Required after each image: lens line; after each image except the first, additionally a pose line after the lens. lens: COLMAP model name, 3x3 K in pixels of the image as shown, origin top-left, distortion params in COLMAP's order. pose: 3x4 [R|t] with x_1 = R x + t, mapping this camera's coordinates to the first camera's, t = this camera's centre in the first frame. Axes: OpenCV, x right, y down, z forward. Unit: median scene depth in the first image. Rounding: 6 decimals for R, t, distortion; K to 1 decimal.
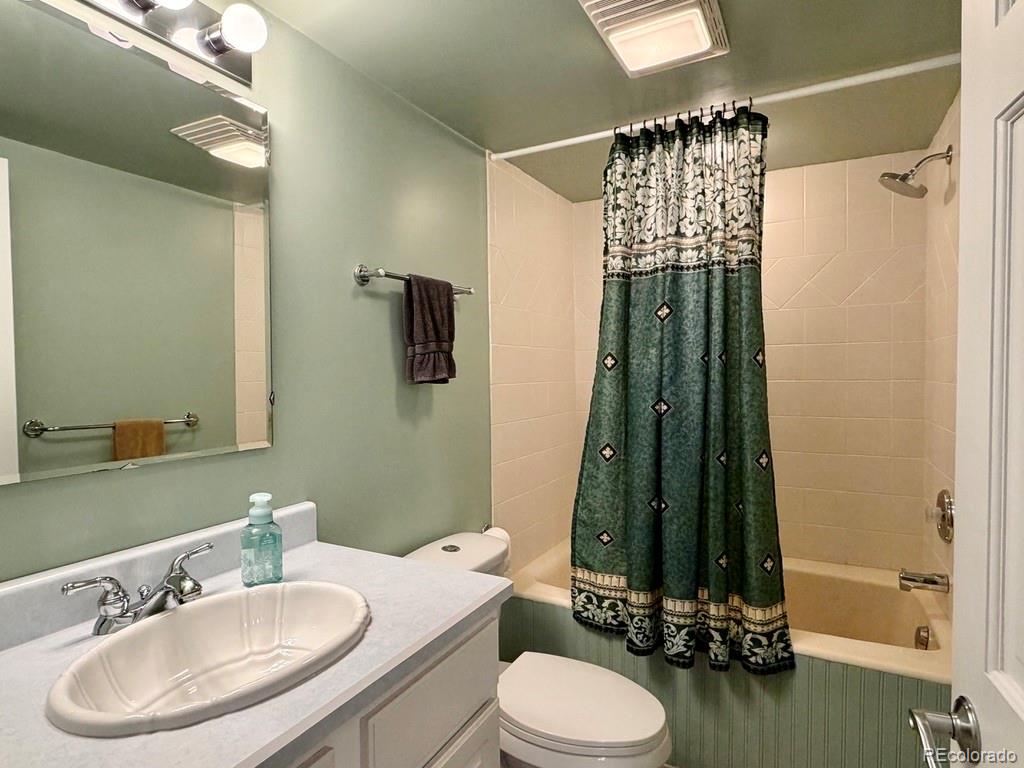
lens RADIAL K [[566.2, 0, 511.9], [0, 566.2, 386.6], [0, 0, 1]] dist [-0.001668, 0.000639]
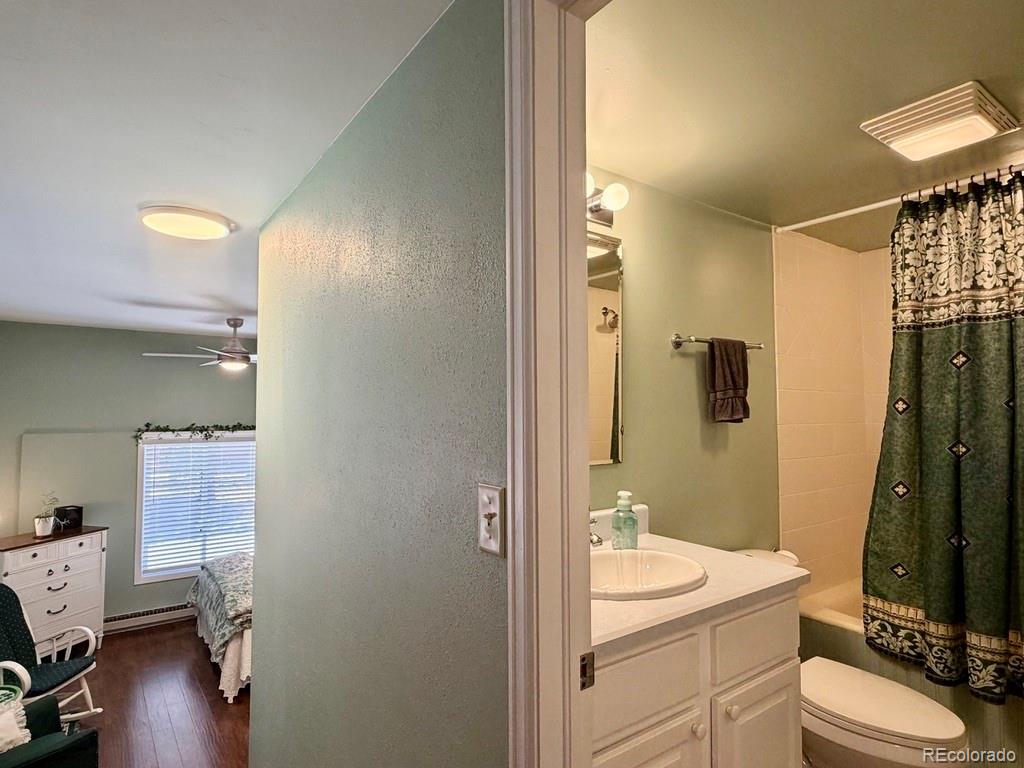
lens RADIAL K [[566.2, 0, 505.1], [0, 566.2, 386.5], [0, 0, 1]] dist [-0.001668, 0.000639]
pose [[0.896912, -0.008122, -0.442134, -0.030968], [-0.022598, 0.997683, -0.064170, 0.006337], [0.441630, 0.067546, 0.894651, -0.334375]]
